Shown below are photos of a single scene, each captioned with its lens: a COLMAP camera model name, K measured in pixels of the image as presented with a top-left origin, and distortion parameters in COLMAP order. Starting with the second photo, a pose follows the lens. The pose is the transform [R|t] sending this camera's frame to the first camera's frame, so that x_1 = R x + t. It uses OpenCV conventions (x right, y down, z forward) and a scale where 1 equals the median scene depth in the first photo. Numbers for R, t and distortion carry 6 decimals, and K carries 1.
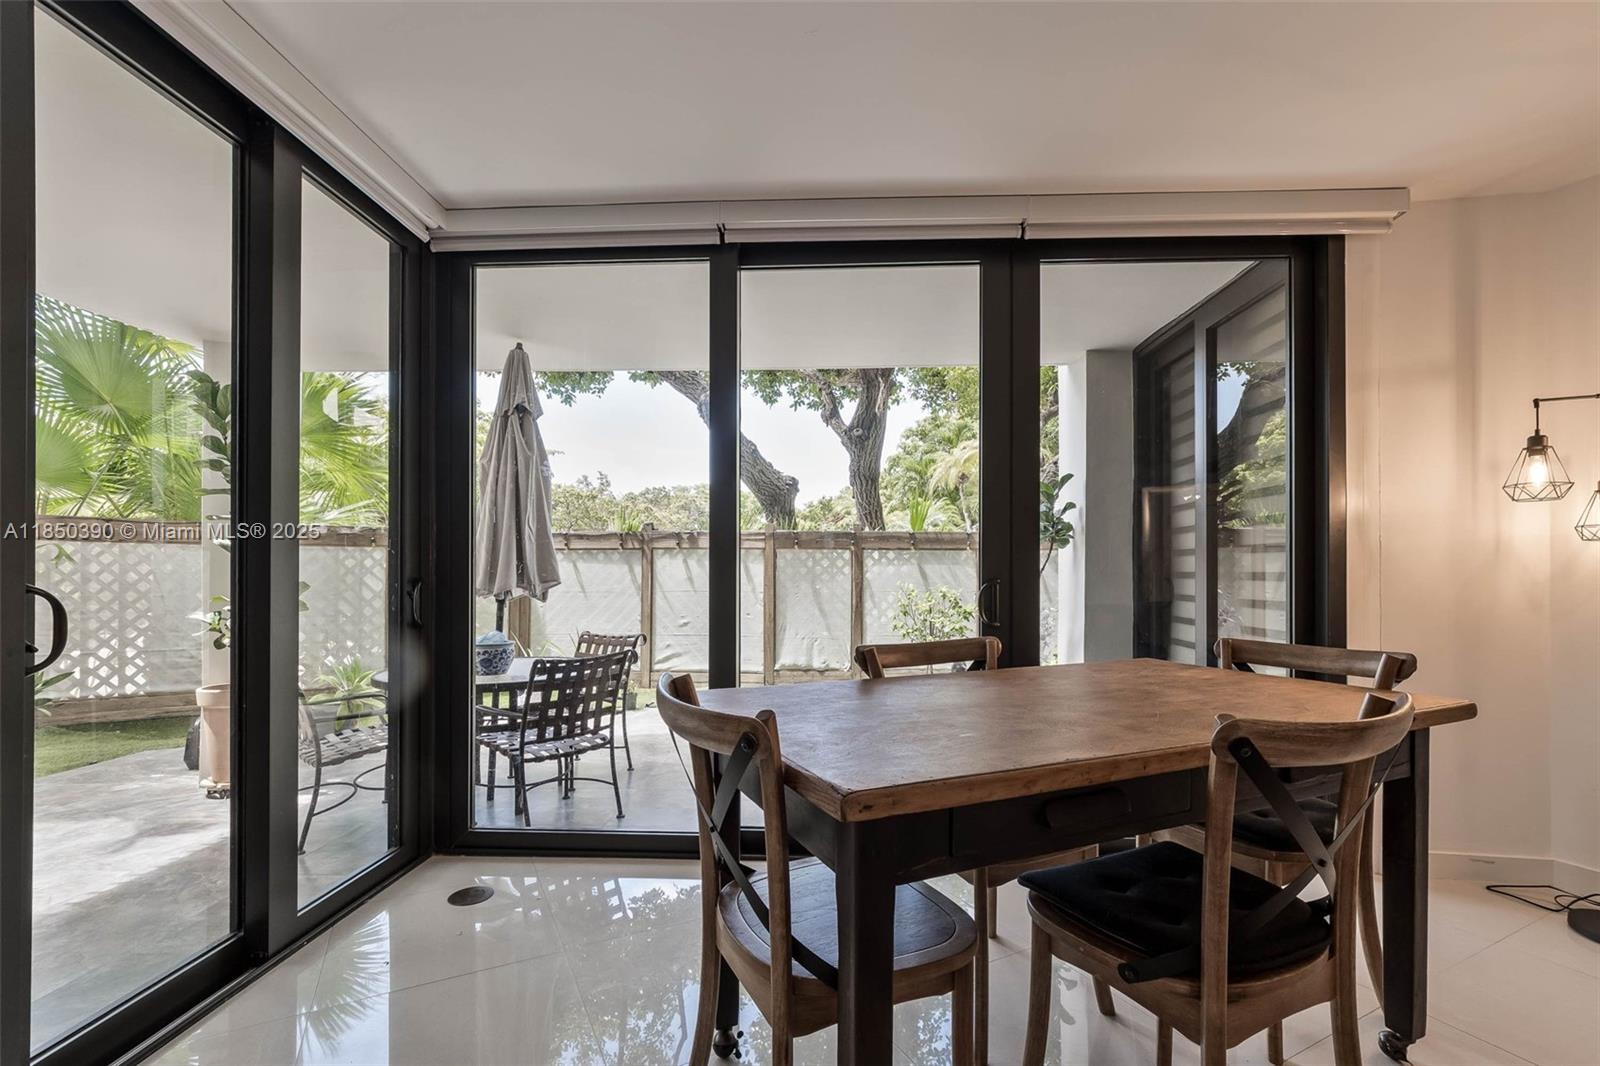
lens RADIAL K [[707.2, 0, 794.2], [0, 707.2, 545.0], [0, 0, 1]] dist [-0.001578, -0.001834]
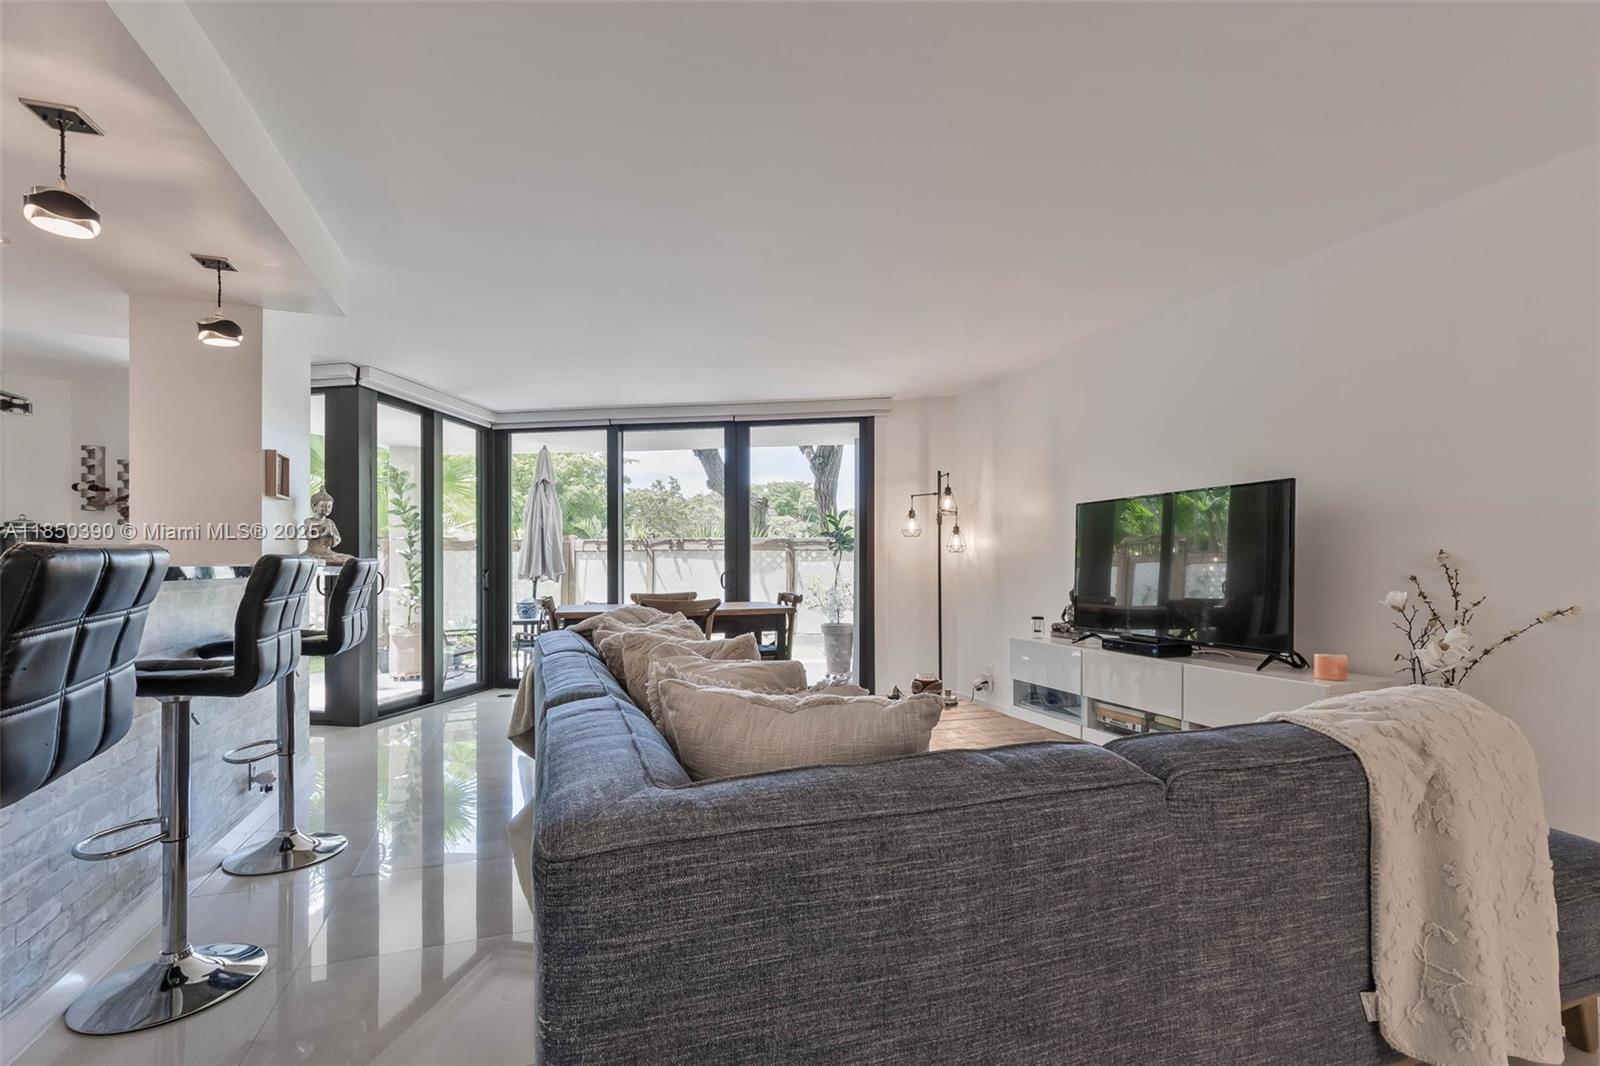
lens RADIAL K [[707.2, 0, 794.2], [0, 707.2, 538.6], [0, 0, 1]] dist [-0.001578, -0.001834]
pose [[0.992451, -0.005750, -0.122511, 0.702948], [0.005645, 0.999983, -0.001207, -0.041292], [0.122516, 0.000506, 0.992466, -1.110127]]
